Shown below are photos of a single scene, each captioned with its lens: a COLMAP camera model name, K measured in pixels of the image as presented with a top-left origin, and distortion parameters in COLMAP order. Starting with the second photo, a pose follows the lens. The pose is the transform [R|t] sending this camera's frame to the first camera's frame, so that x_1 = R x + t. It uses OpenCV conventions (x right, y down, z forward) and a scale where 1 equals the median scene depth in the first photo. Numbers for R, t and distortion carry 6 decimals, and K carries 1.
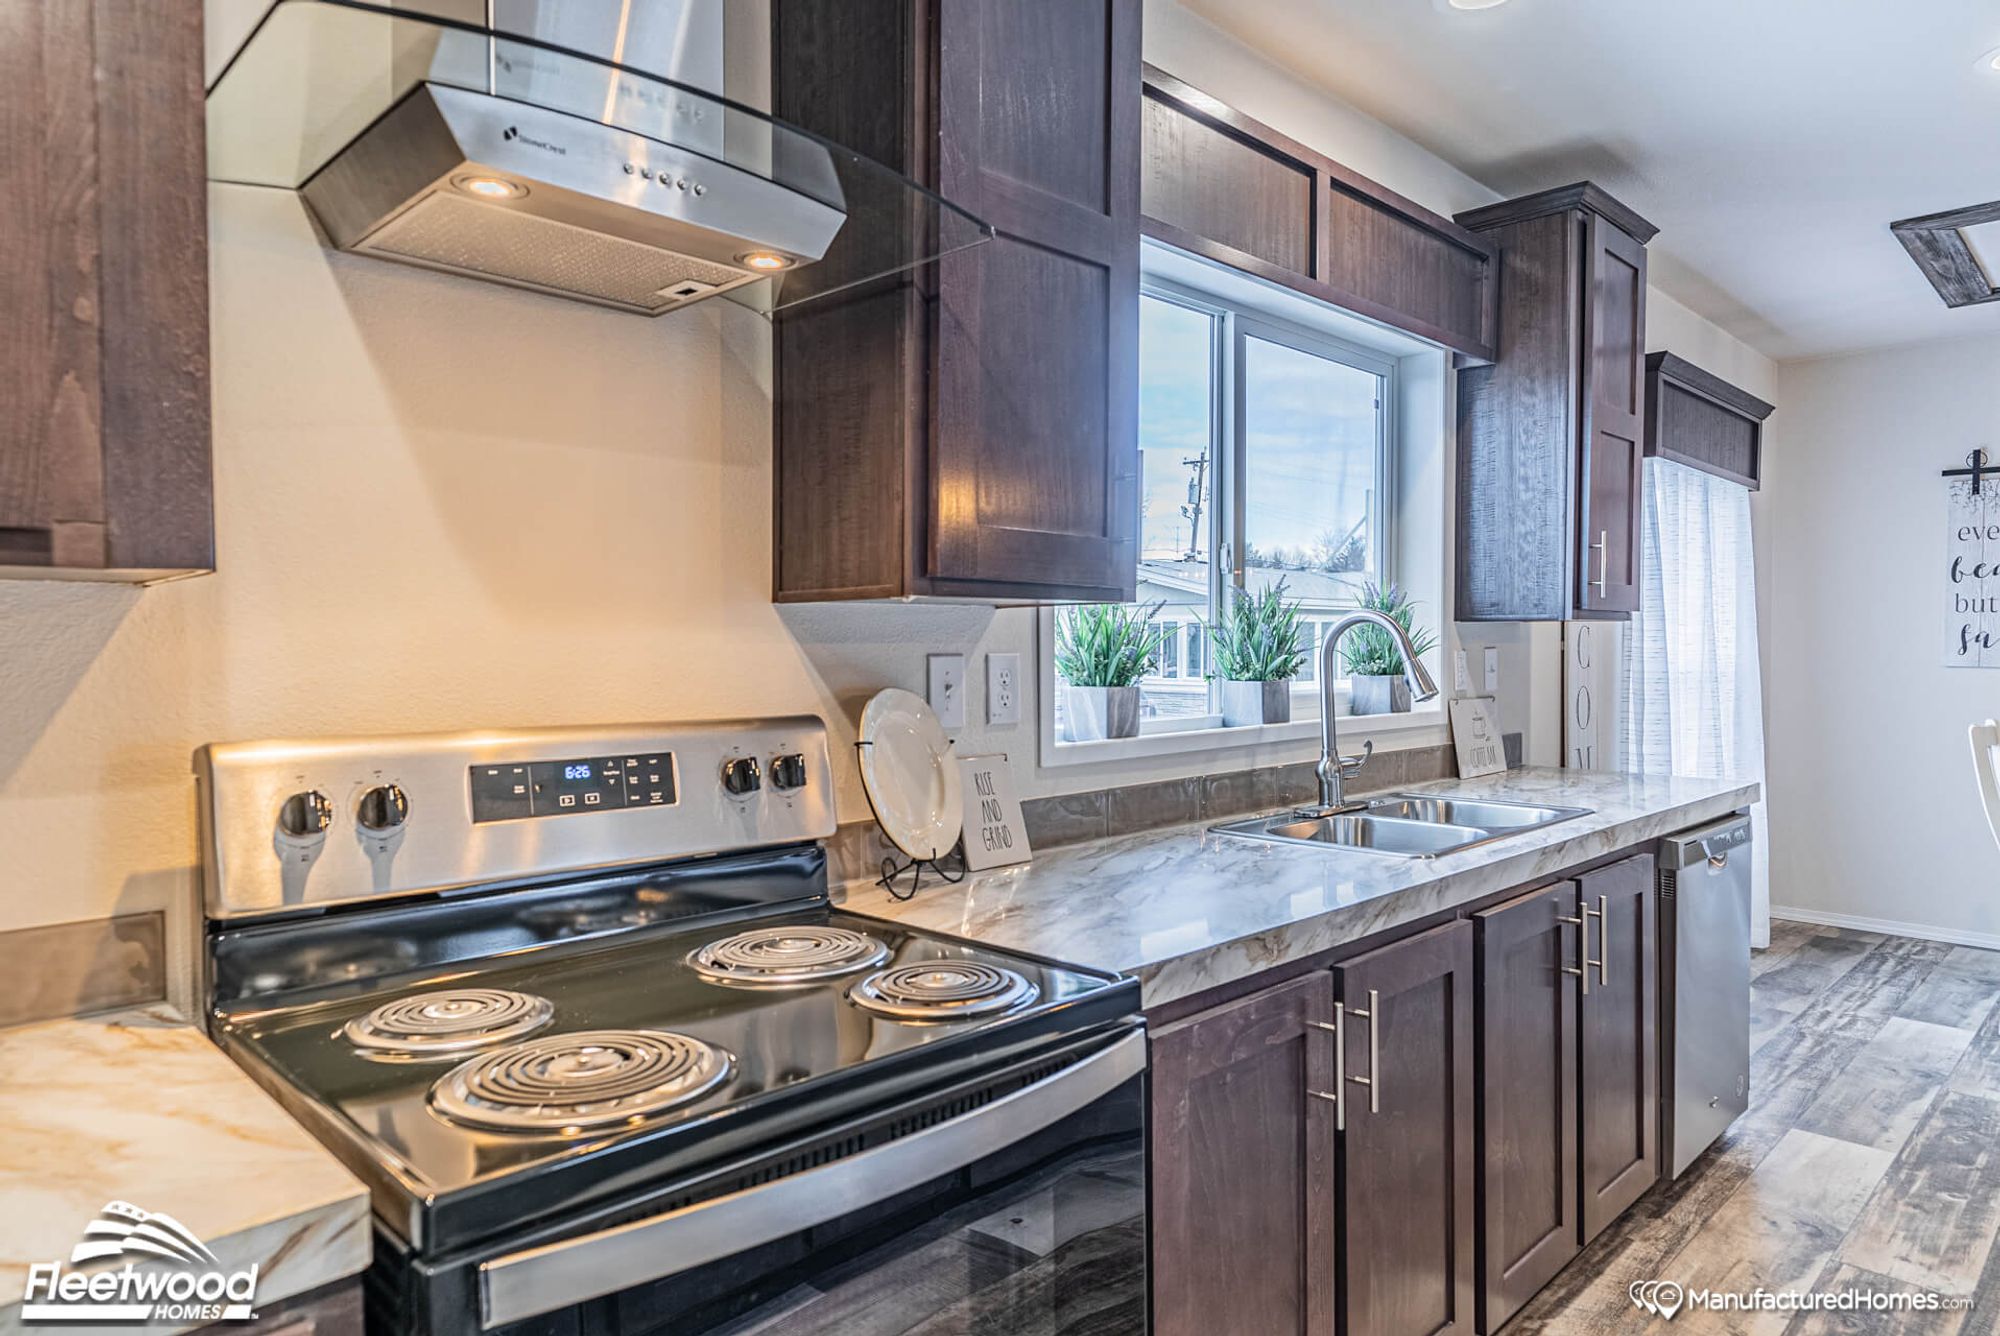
lens RADIAL K [[1218.9, 0, 995.5], [0, 1218.9, 664.6], [0, 0, 1]] dist [-0.000467, 0.002039]
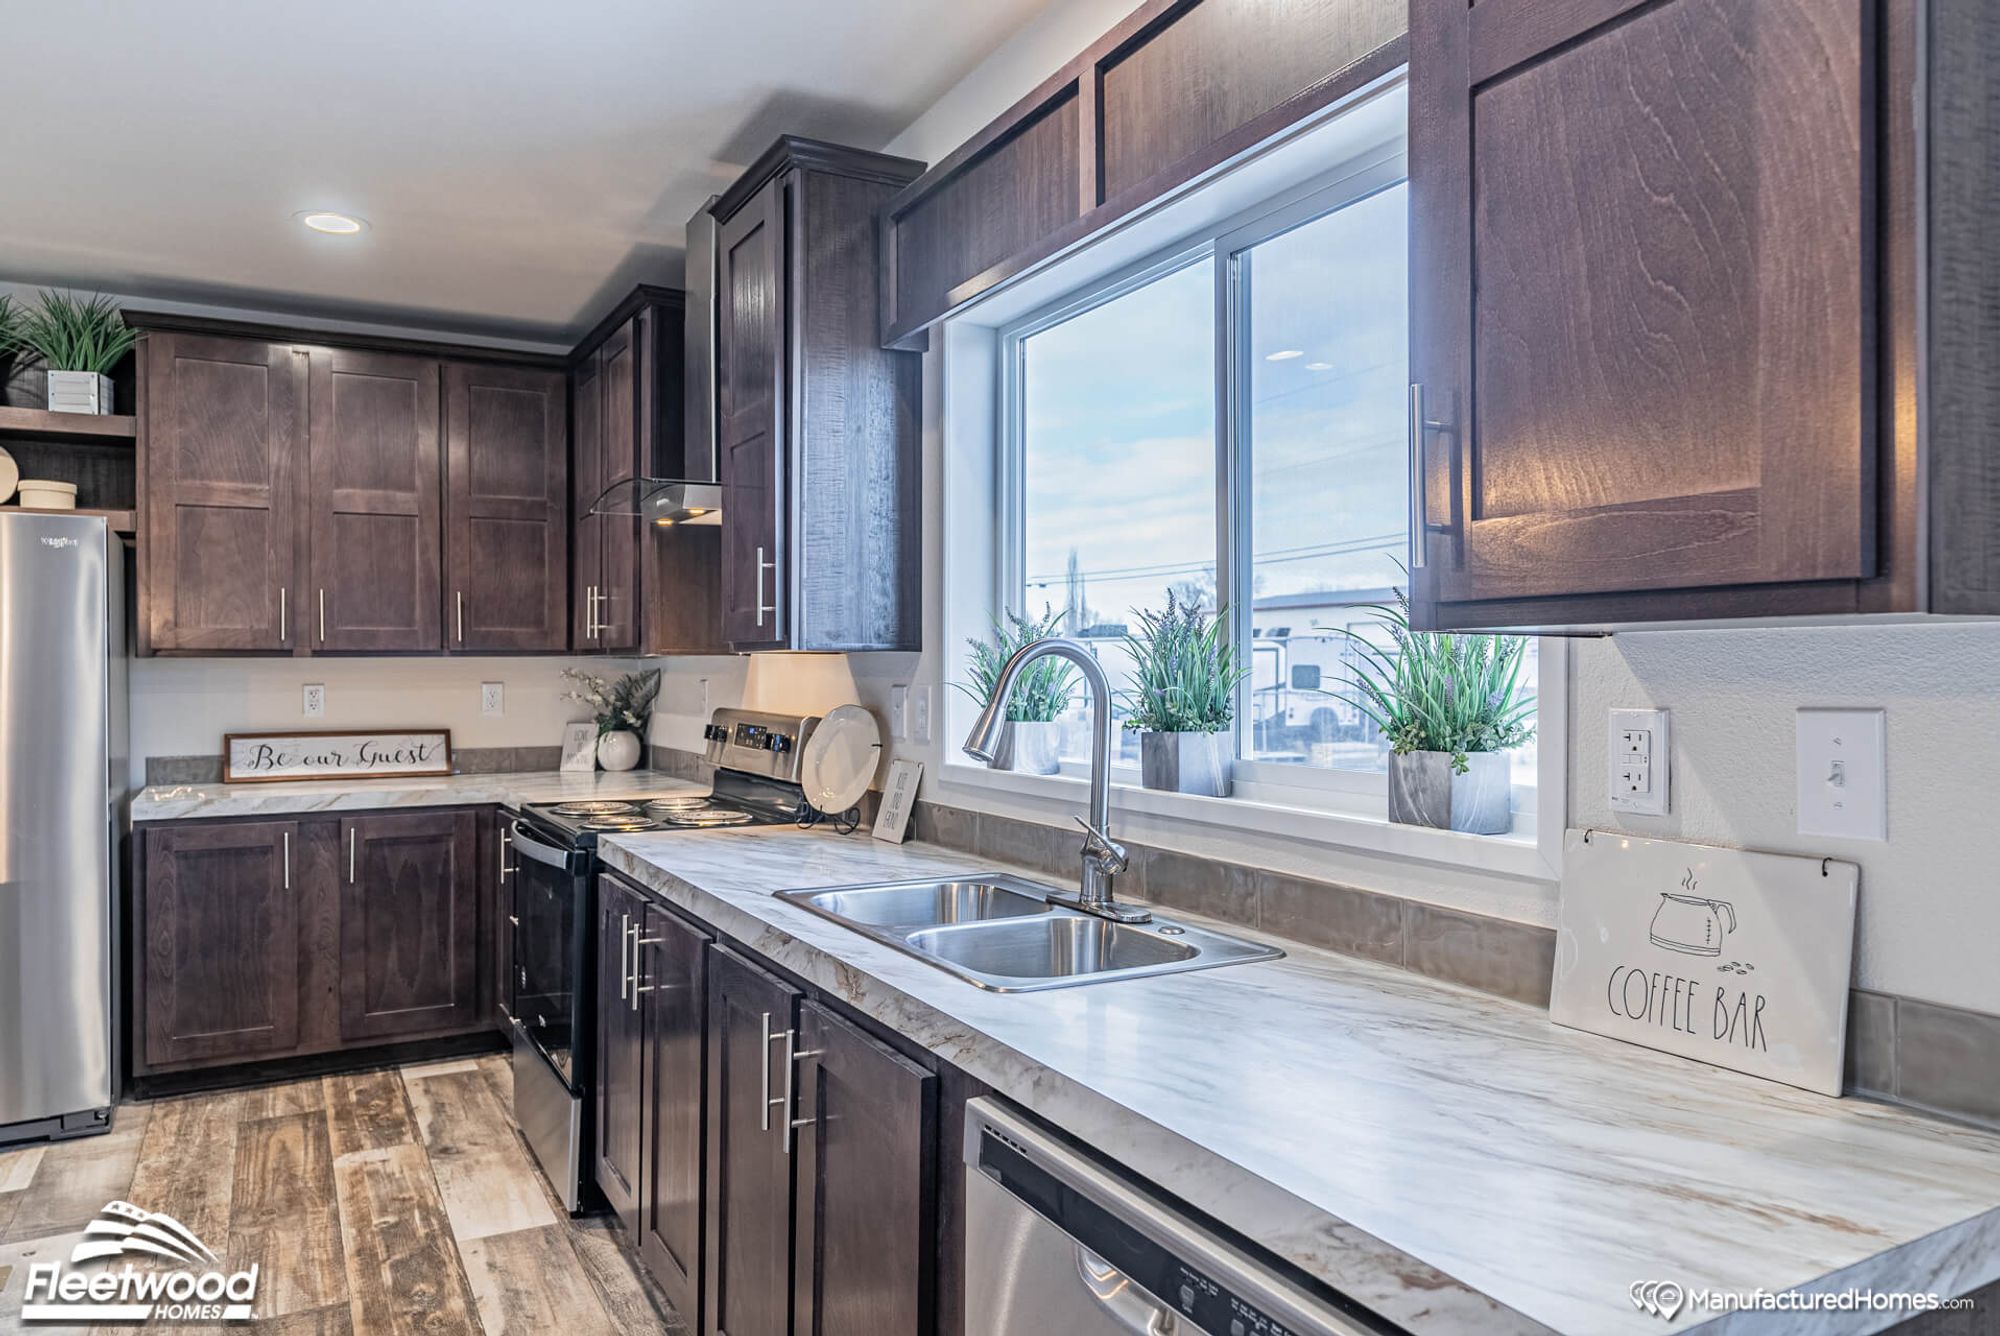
lens RADIAL K [[1327.3, 0, 988.2], [0, 1327.3, 665.5], [0, 0, 1]] dist [0.006391, -0.000894]
pose [[-0.279424, -0.000981, -0.960167, 1.393739], [-0.019320, 0.999803, 0.004601, -0.040120], [0.959973, 0.019837, -0.279388, 1.506192]]
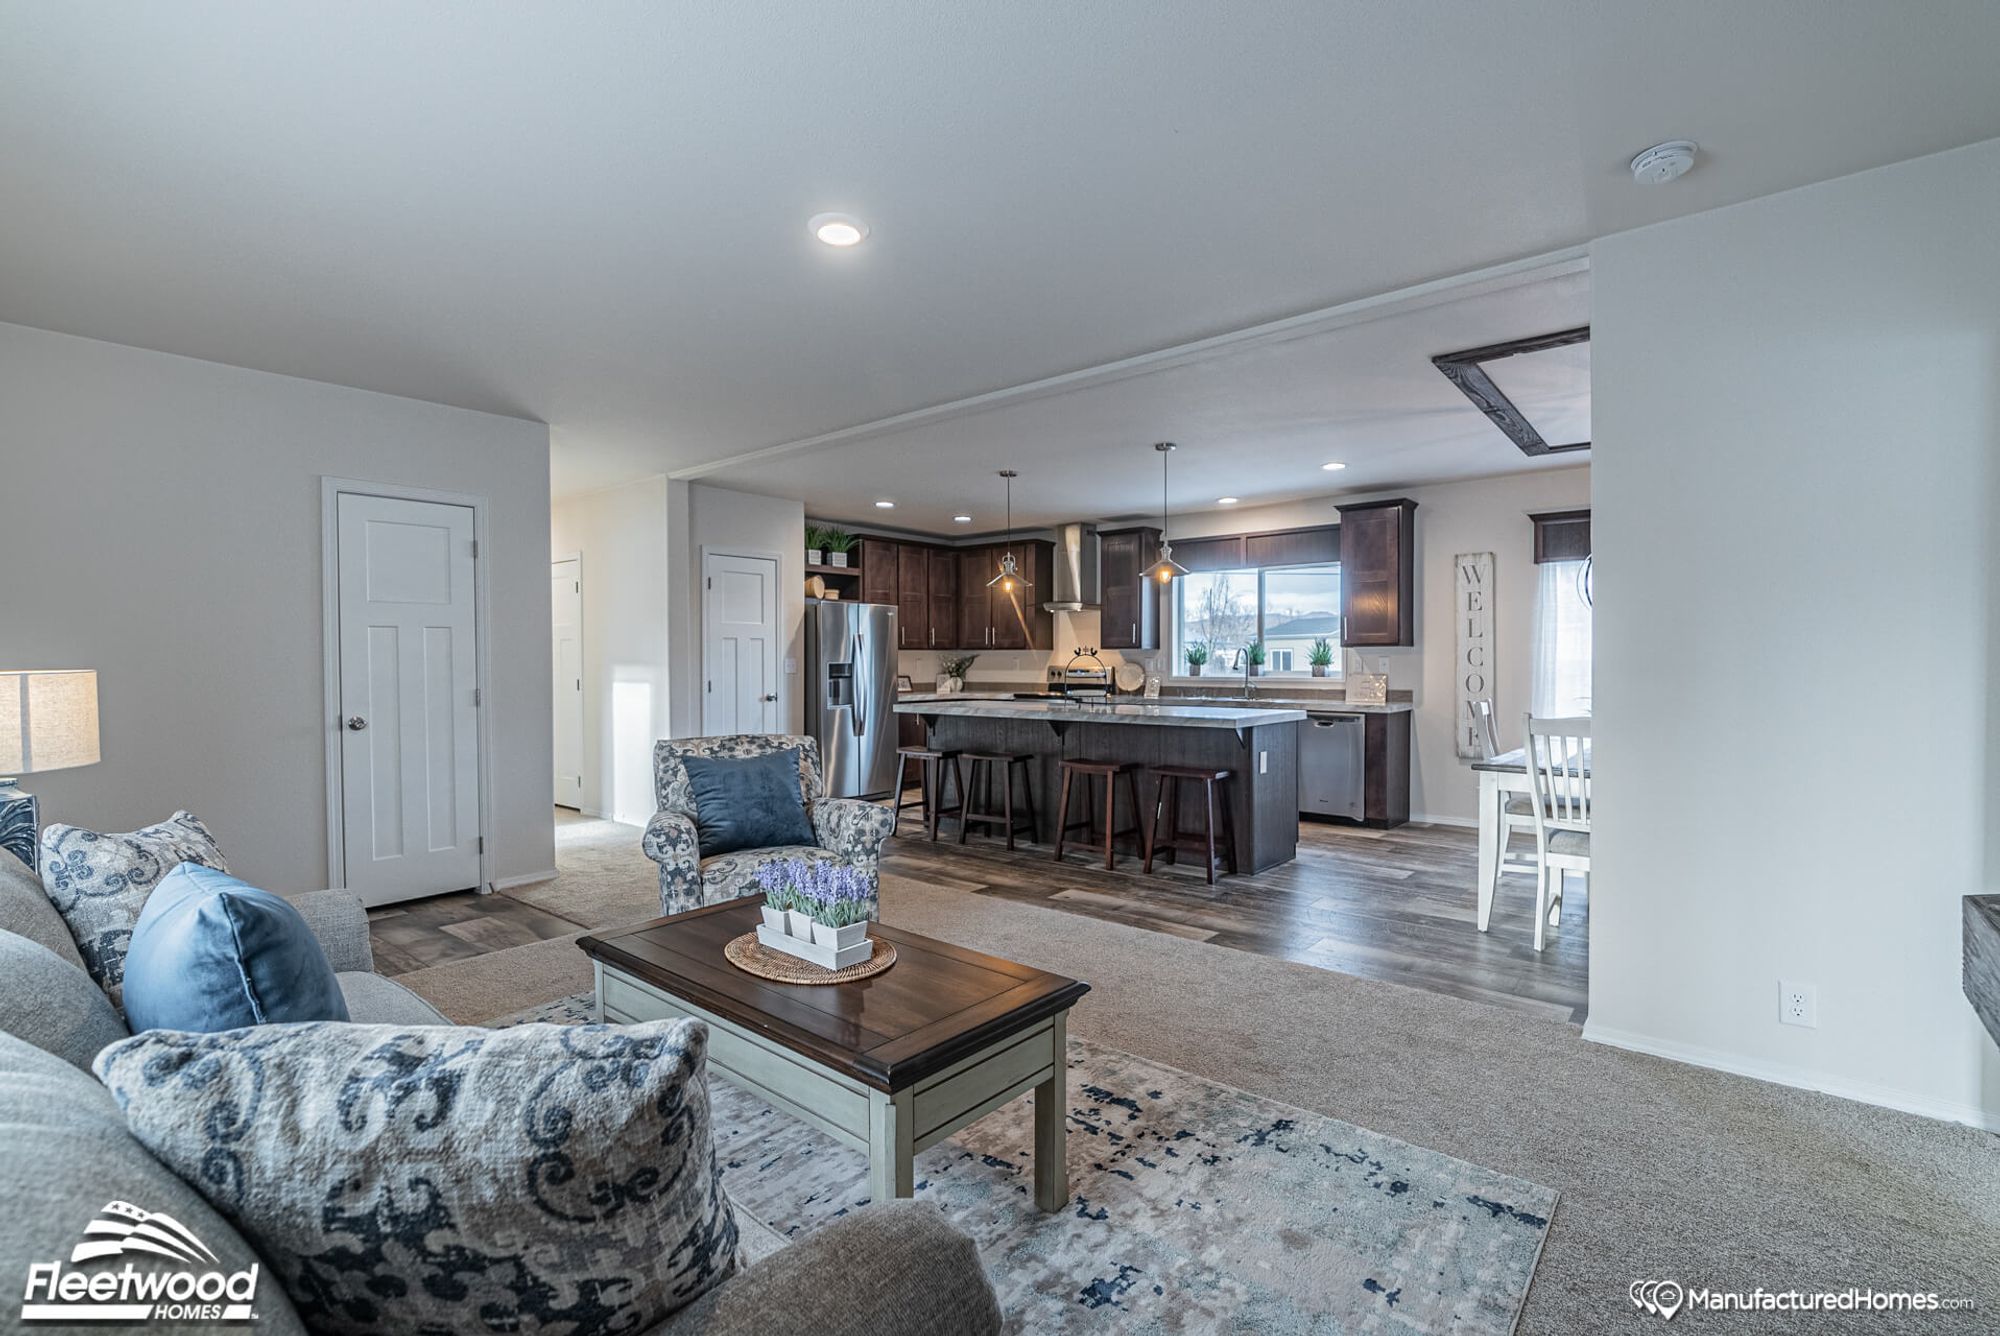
lens RADIAL K [[903.7, 0, 1000.0], [0, 903.7, 668.0], [0, 0, 1]] dist [-0.015658, -0.000034]
pose [[0.101008, 0.006566, -0.994864, 3.977441], [-0.020604, 0.999778, 0.004507, 0.033583], [0.994672, 0.020043, 0.101121, -0.101530]]
